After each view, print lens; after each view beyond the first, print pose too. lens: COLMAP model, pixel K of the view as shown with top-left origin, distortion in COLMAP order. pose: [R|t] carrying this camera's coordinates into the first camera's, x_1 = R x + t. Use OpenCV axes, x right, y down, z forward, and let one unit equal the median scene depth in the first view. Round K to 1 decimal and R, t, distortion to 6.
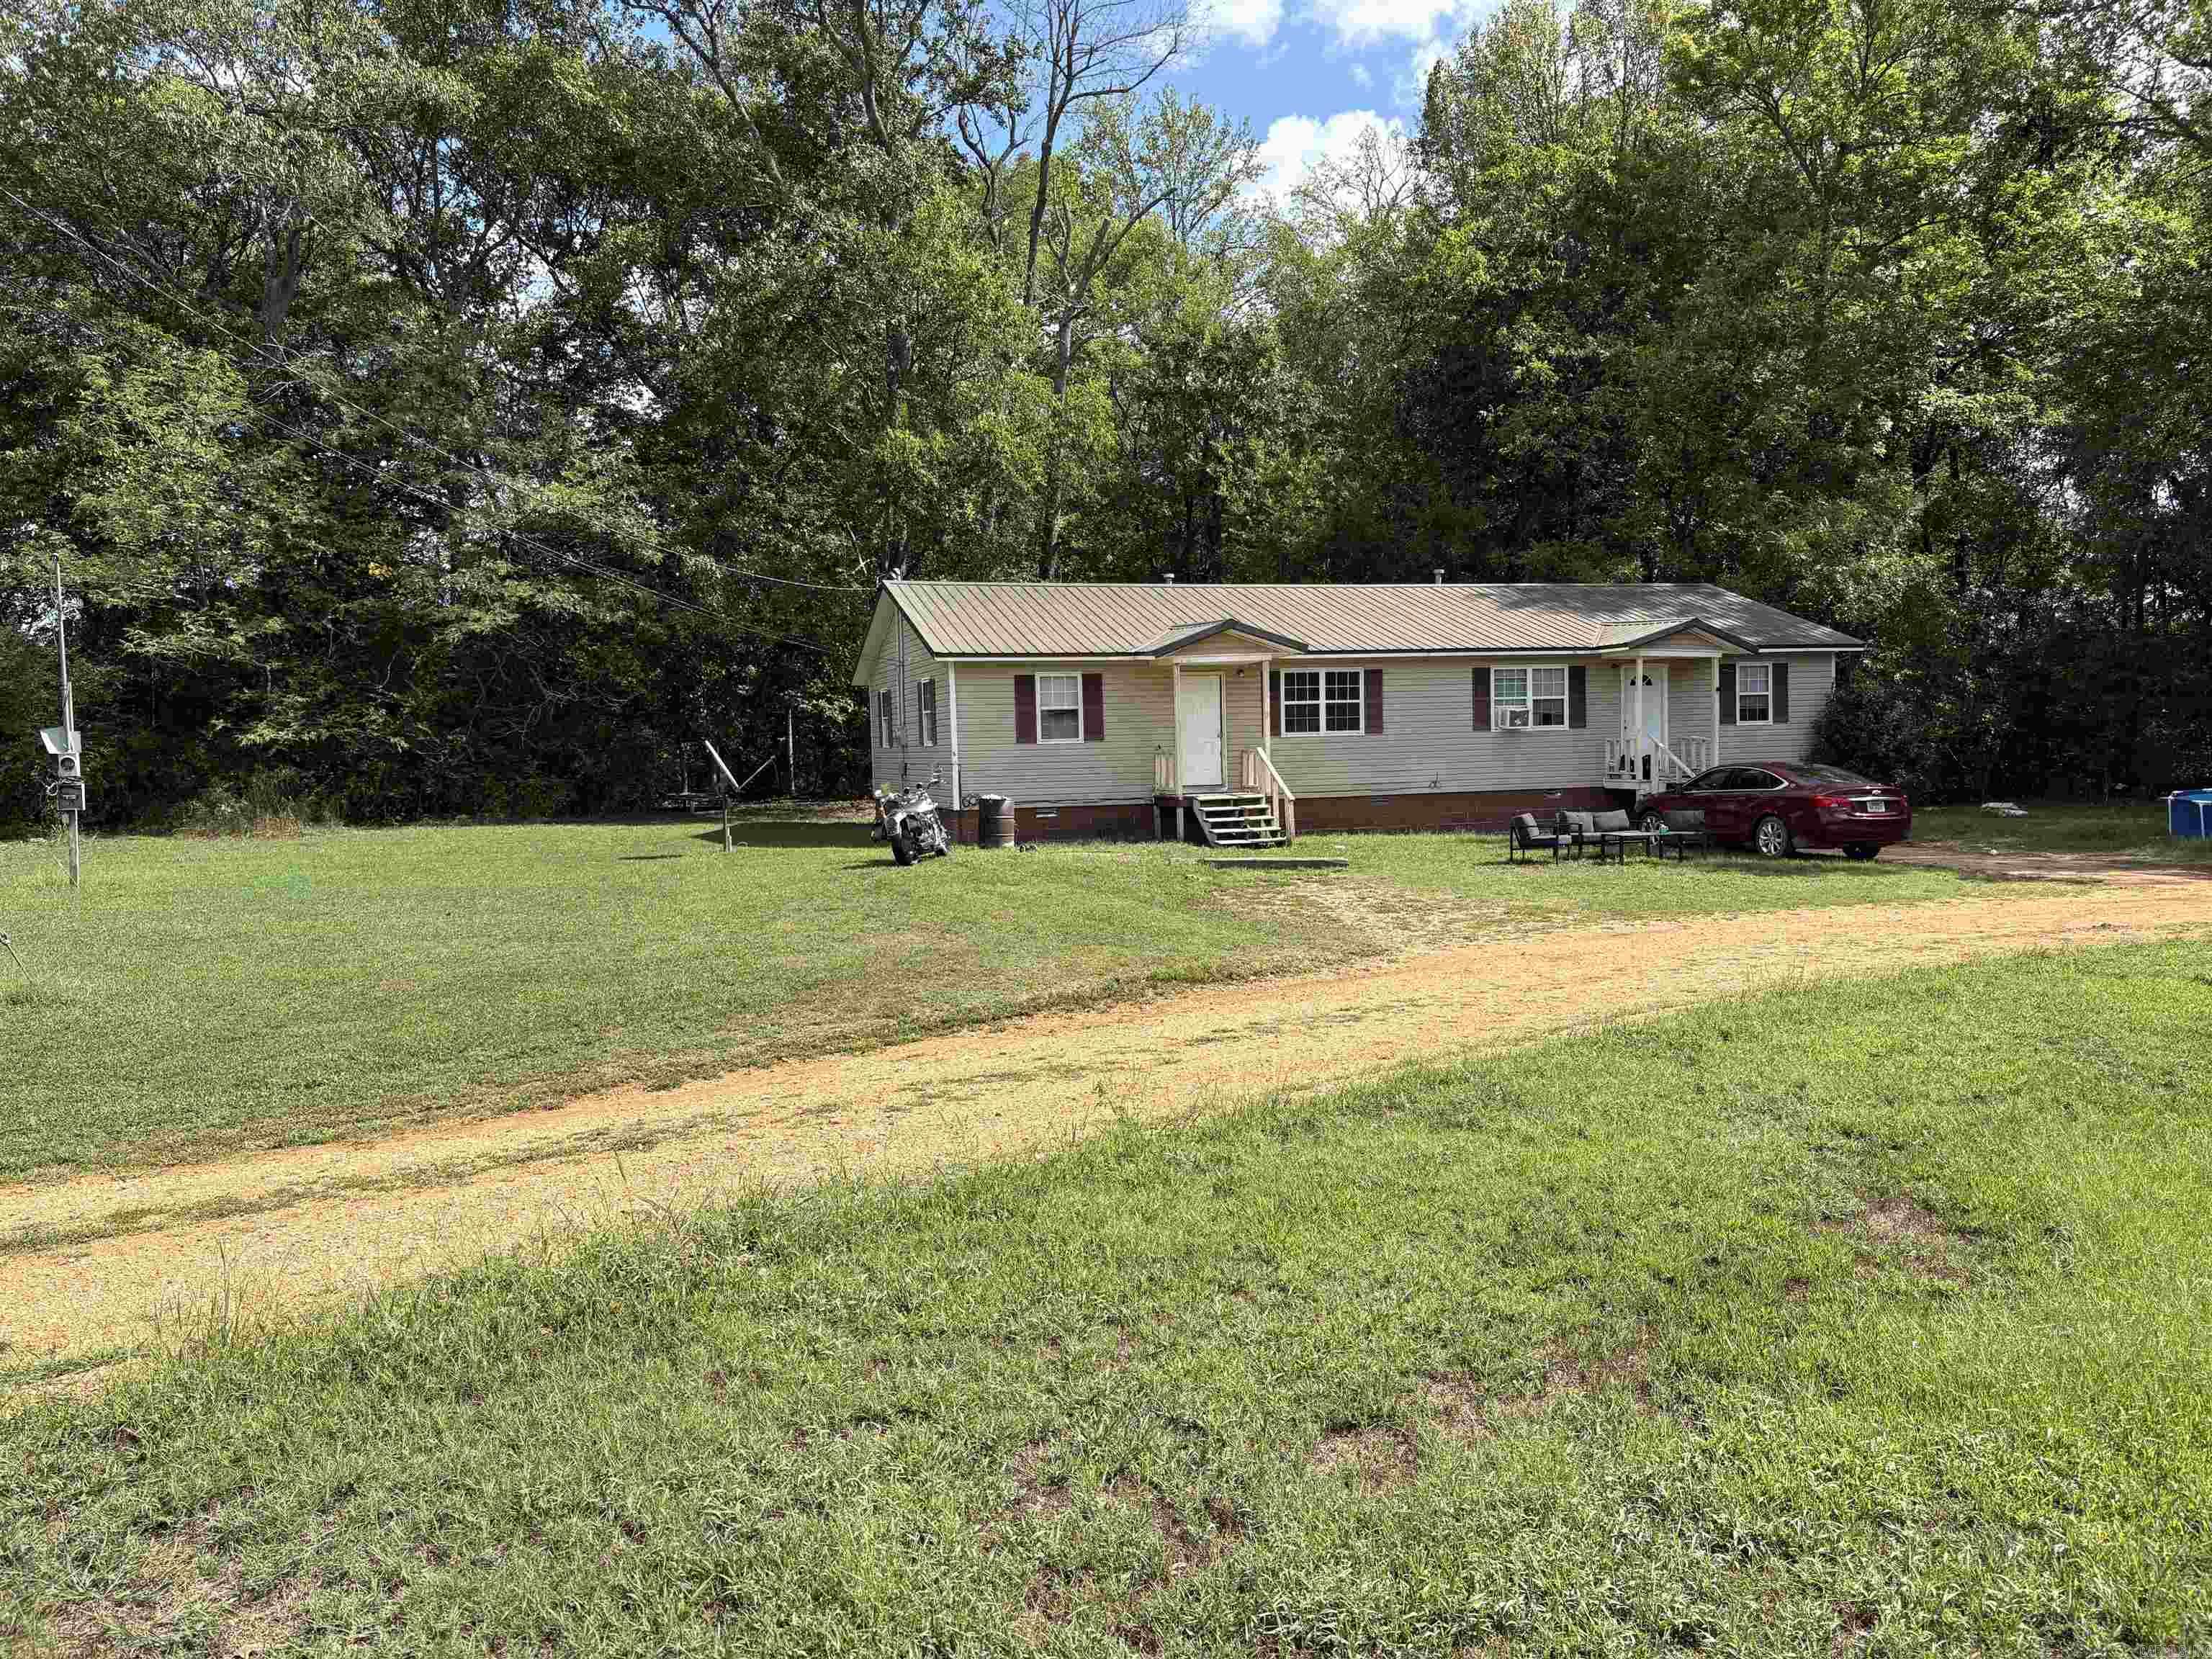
lens RADIAL K [[1685.1, 0, 1106.0], [0, 1685.1, 829.5], [0, 0, 1]] dist [-0.000527, 0.000507]
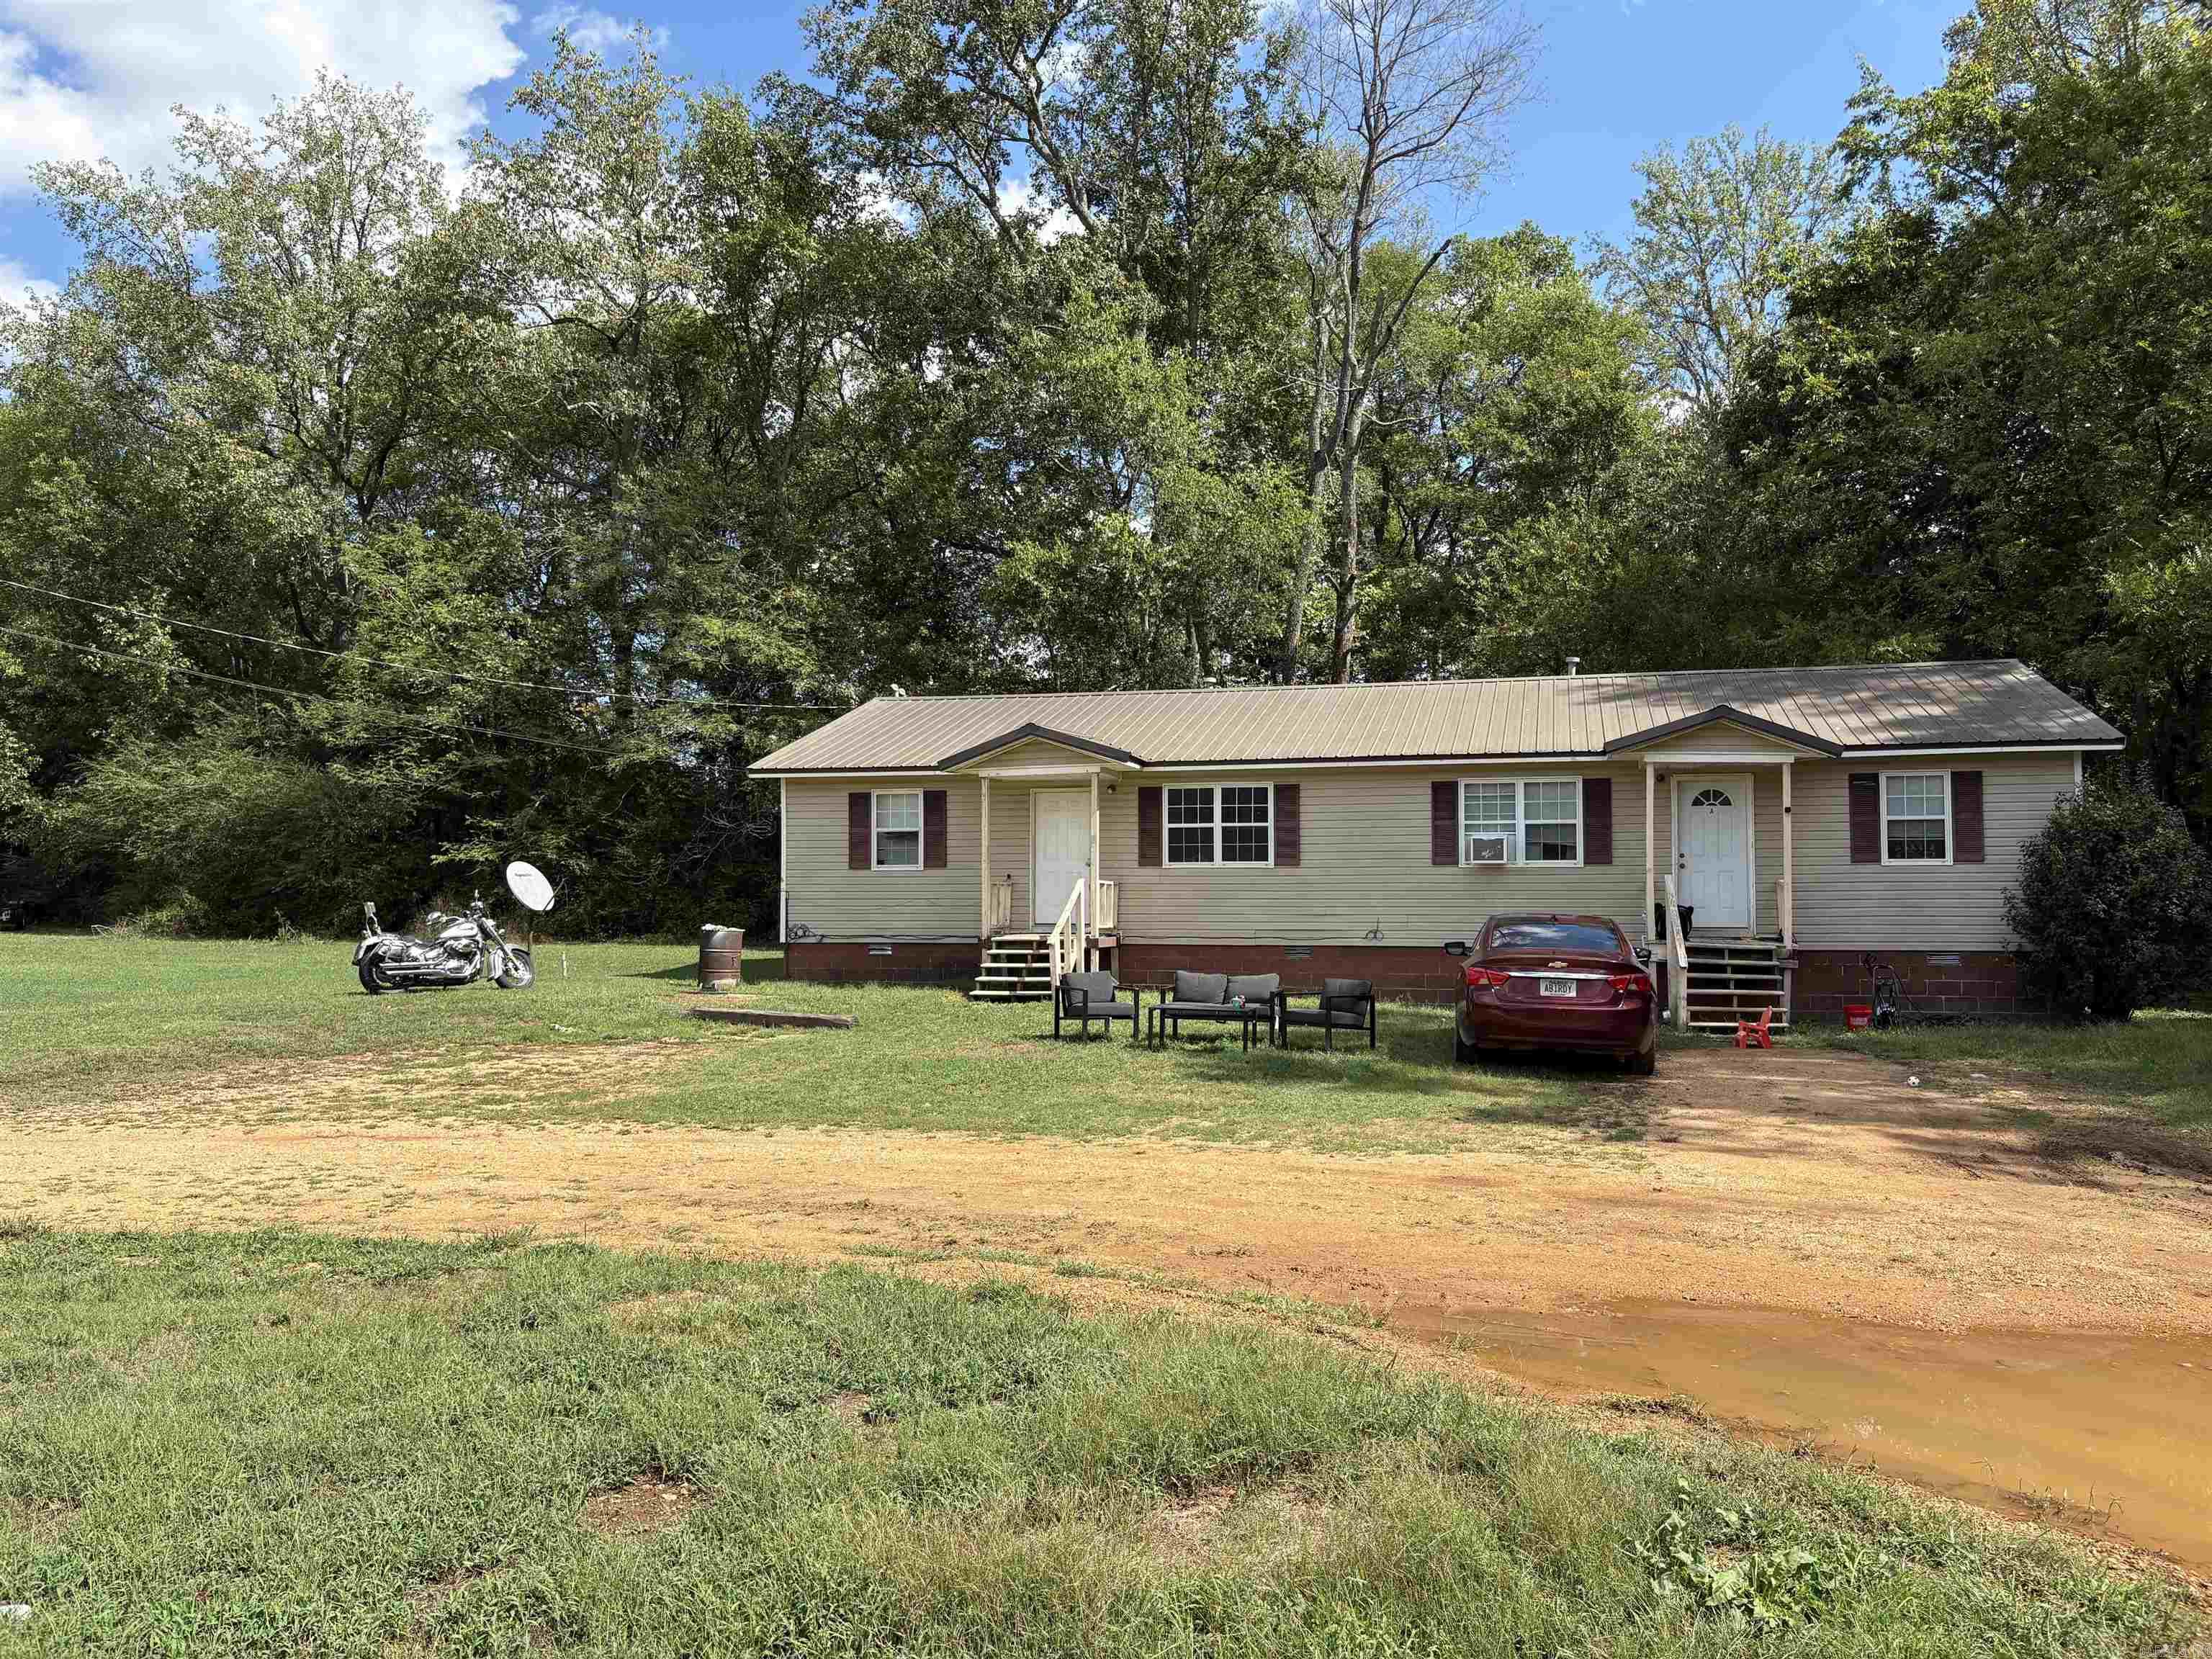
lens RADIAL K [[1685.1, 0, 1106.0], [0, 1685.1, 829.5], [0, 0, 1]] dist [-0.000527, 0.000507]
pose [[0.852450, 0.006804, -0.522765, 0.498615], [-0.047931, 0.996721, -0.065186, -0.018954], [0.520608, 0.080624, 0.849981, 0.292825]]
